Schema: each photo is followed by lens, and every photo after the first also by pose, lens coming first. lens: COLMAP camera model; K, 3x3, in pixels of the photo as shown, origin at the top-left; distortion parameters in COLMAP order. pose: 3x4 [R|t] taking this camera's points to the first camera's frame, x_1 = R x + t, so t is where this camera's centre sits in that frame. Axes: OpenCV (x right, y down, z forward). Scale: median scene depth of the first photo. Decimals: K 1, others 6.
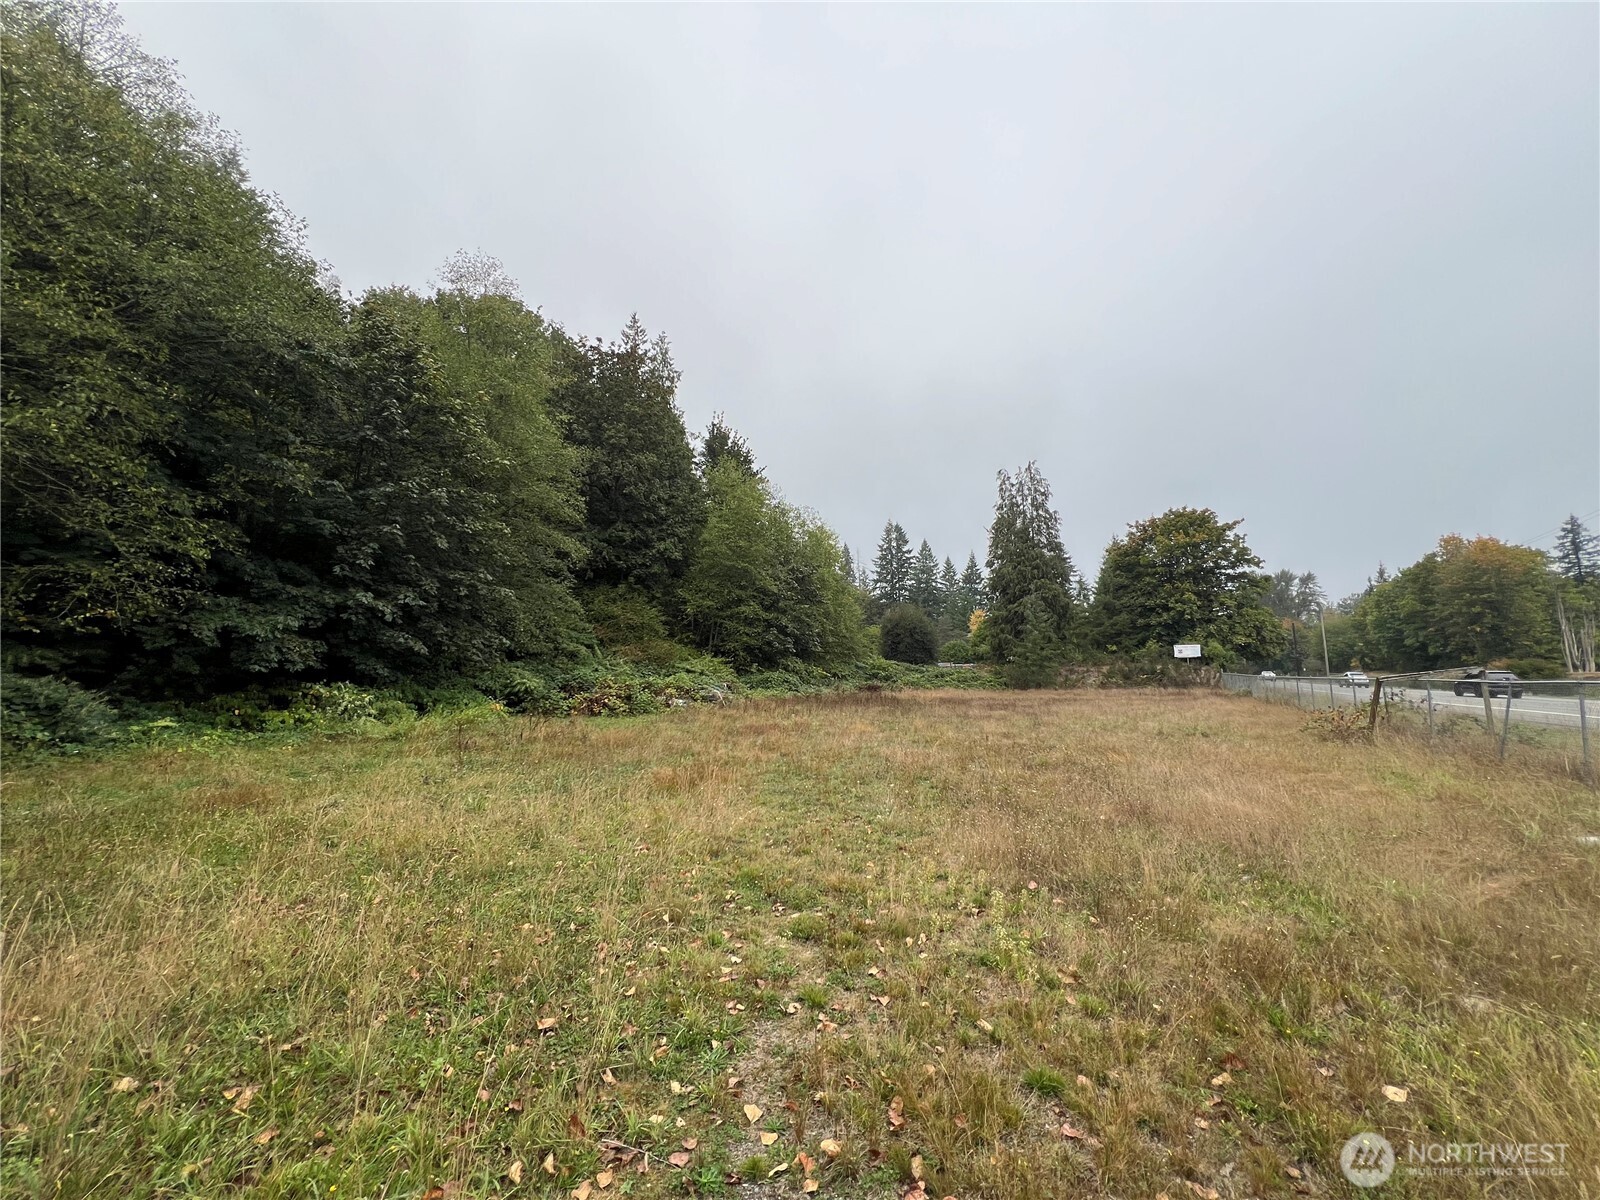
lens RADIAL K [[638.2, 0, 793.0], [0, 638.2, 595.9], [0, 0, 1]] dist [0.000904, -0.000350]
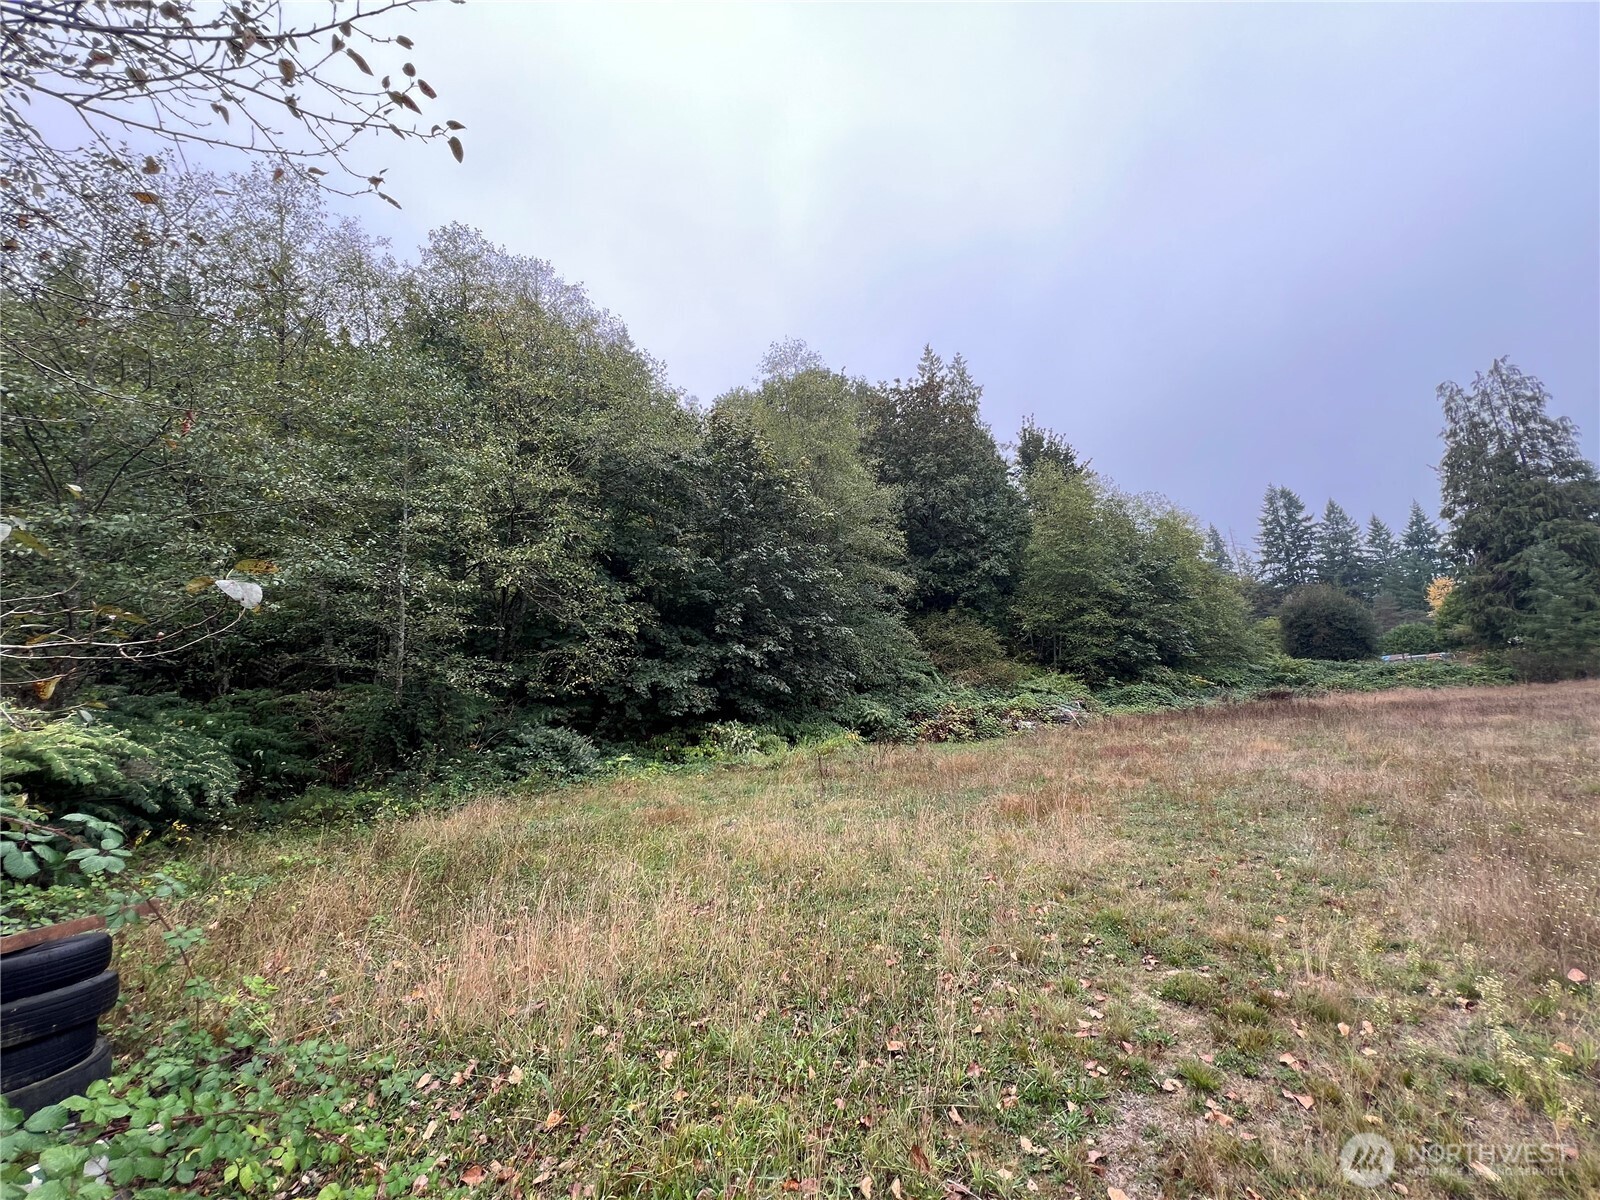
lens RADIAL K [[638.2, 0, 793.7], [0, 638.2, 596.3], [0, 0, 1]] dist [0.000904, -0.000350]
pose [[0.863170, -0.144202, -0.483884, 0.011187], [0.126337, 0.989548, -0.069531, 0.000514], [0.488853, -0.001116, 0.872366, 0.003453]]
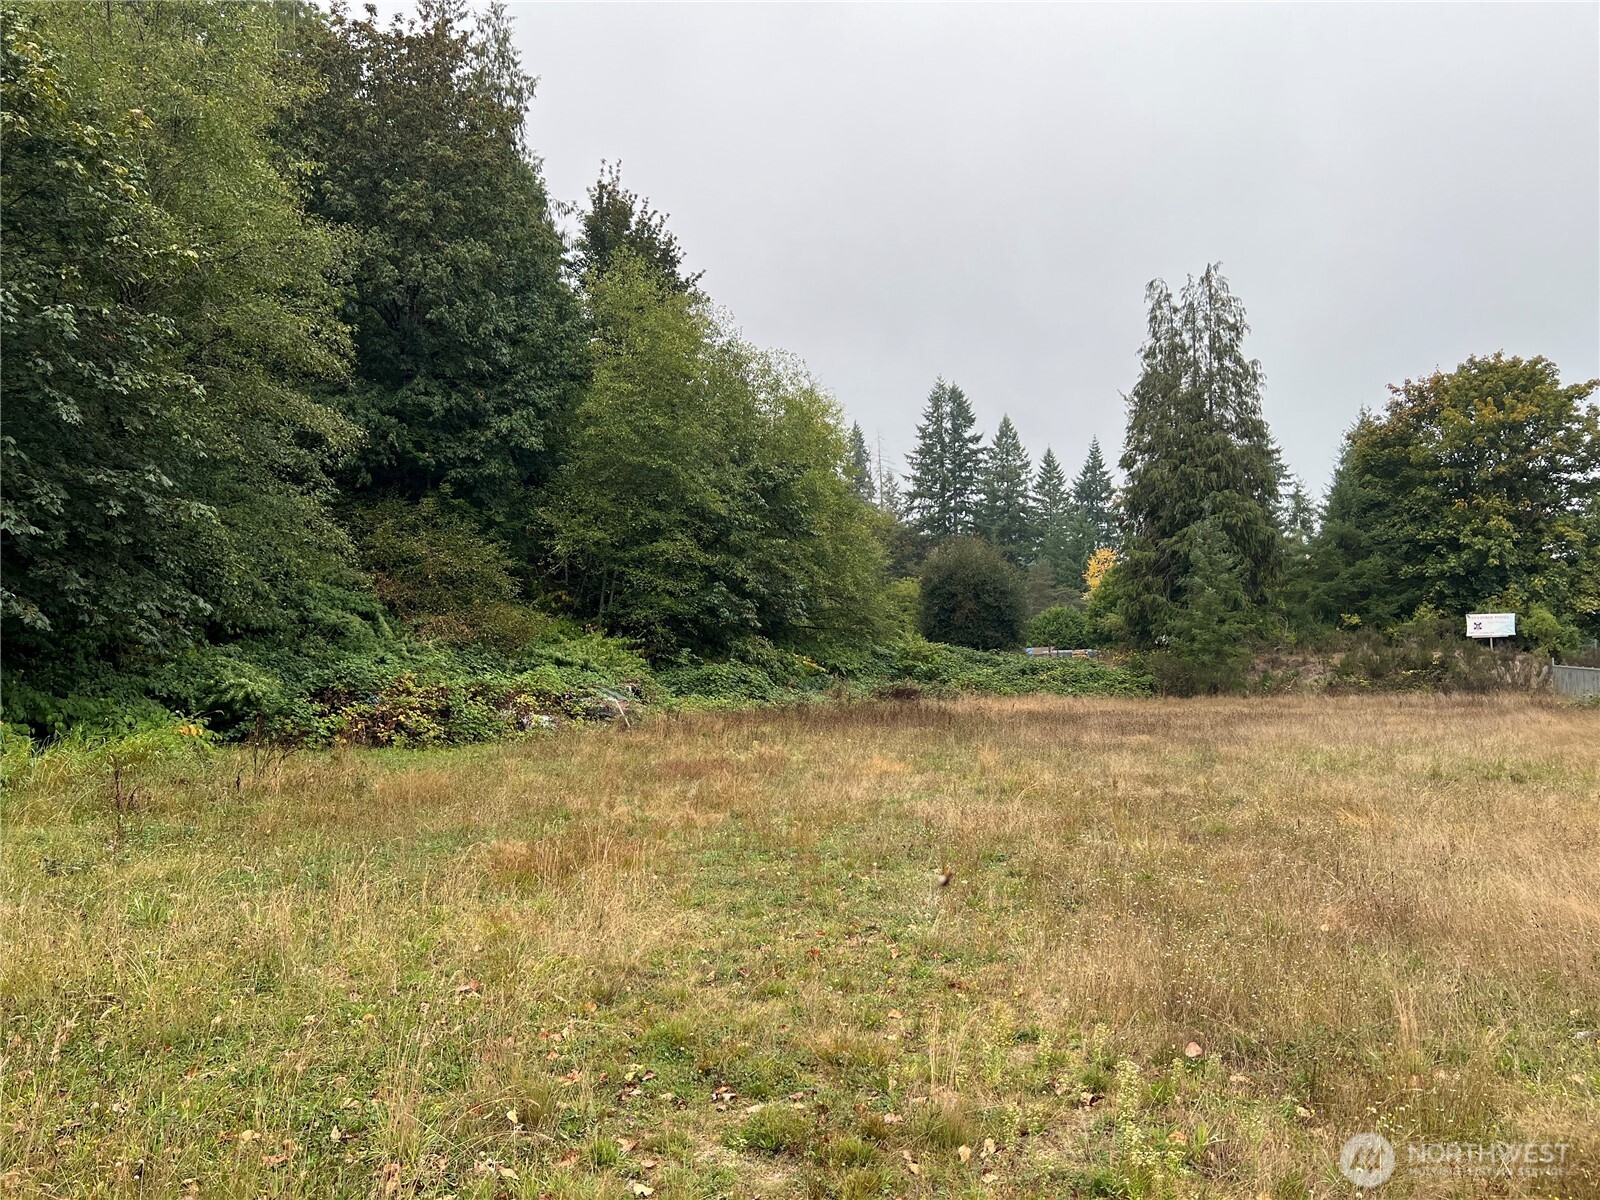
lens RADIAL K [[1197.1, 0, 788.6], [0, 1197.1, 614.3], [0, 0, 1]] dist [0.061786, -0.076611]
pose [[0.999644, 0.000551, 0.026694, 0.001066], [-0.002595, 0.997058, 0.076613, 0.001591], [-0.026573, -0.076655, 0.996703, 0.003589]]
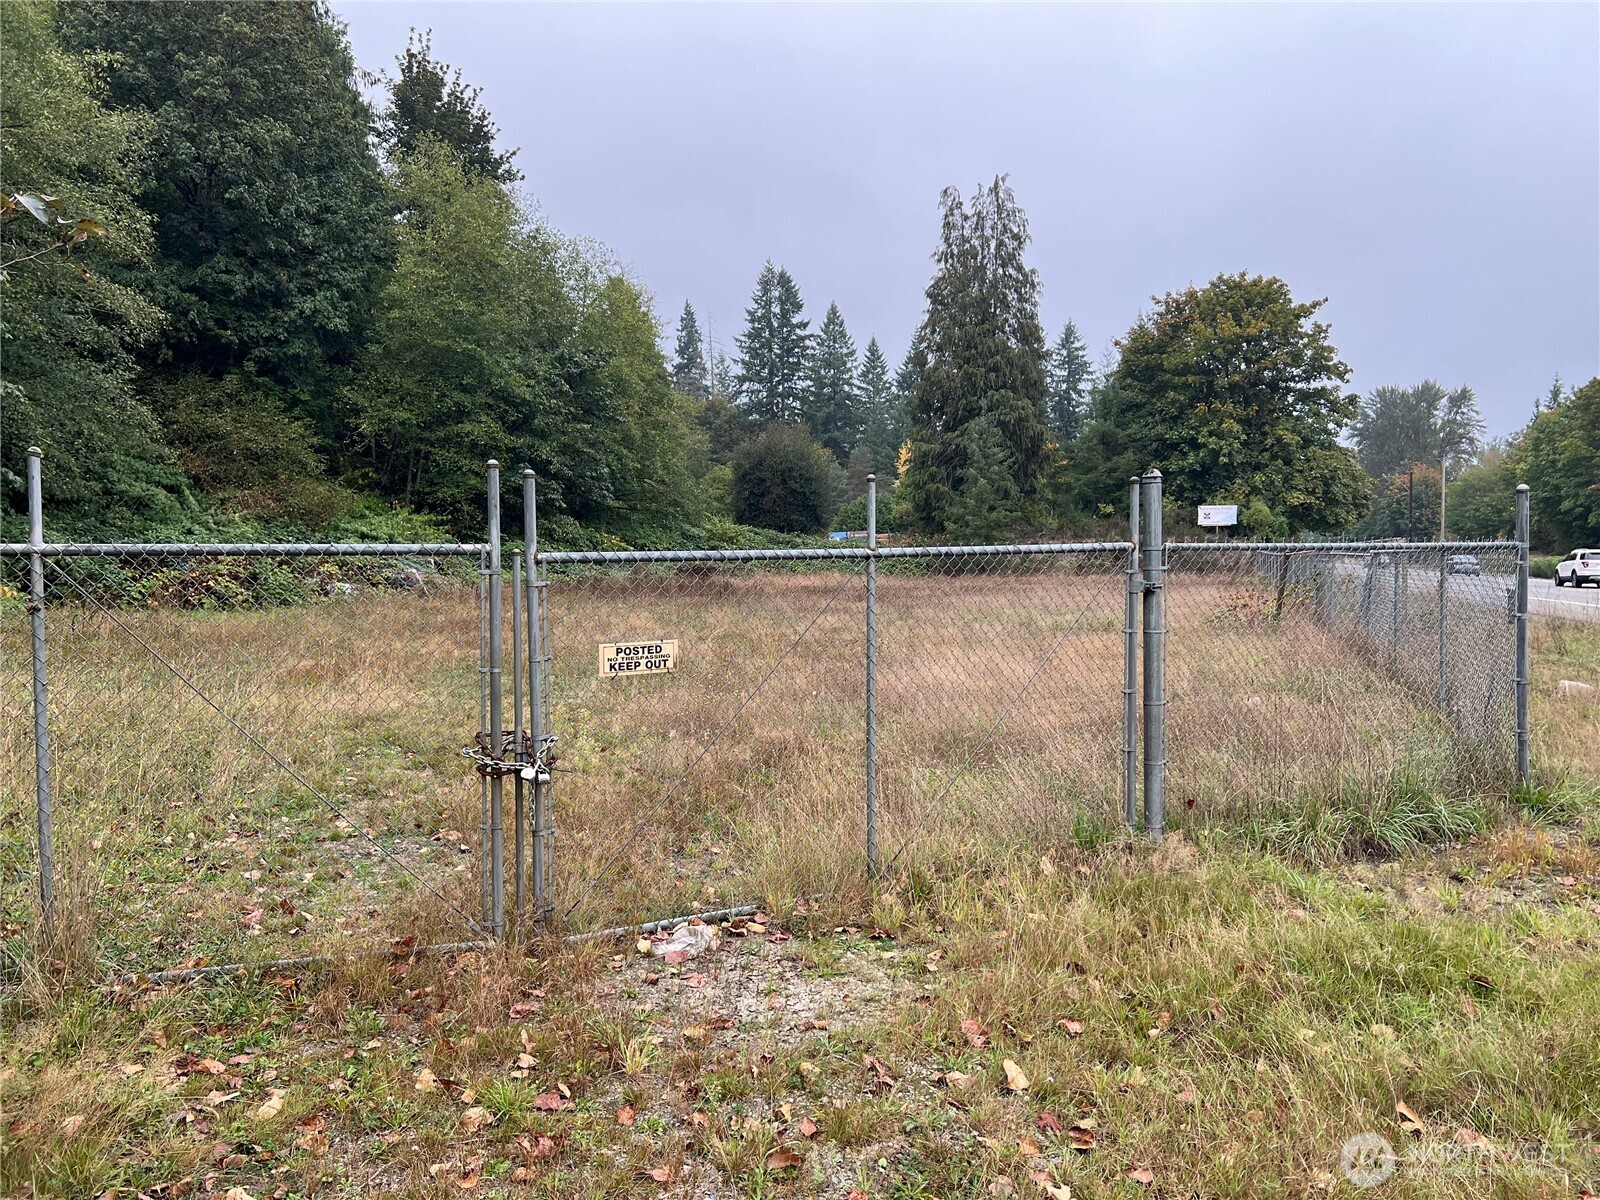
lens RADIAL K [[1197.1, 0, 804.1], [0, 1197.1, 602.5], [0, 0, 1]] dist [0.061786, -0.076611]
pose [[0.984665, 0.003171, 0.174427, 0.056959], [-0.031800, 0.986346, 0.161585, -0.016817], [-0.171533, -0.164654, 0.971321, -0.199669]]
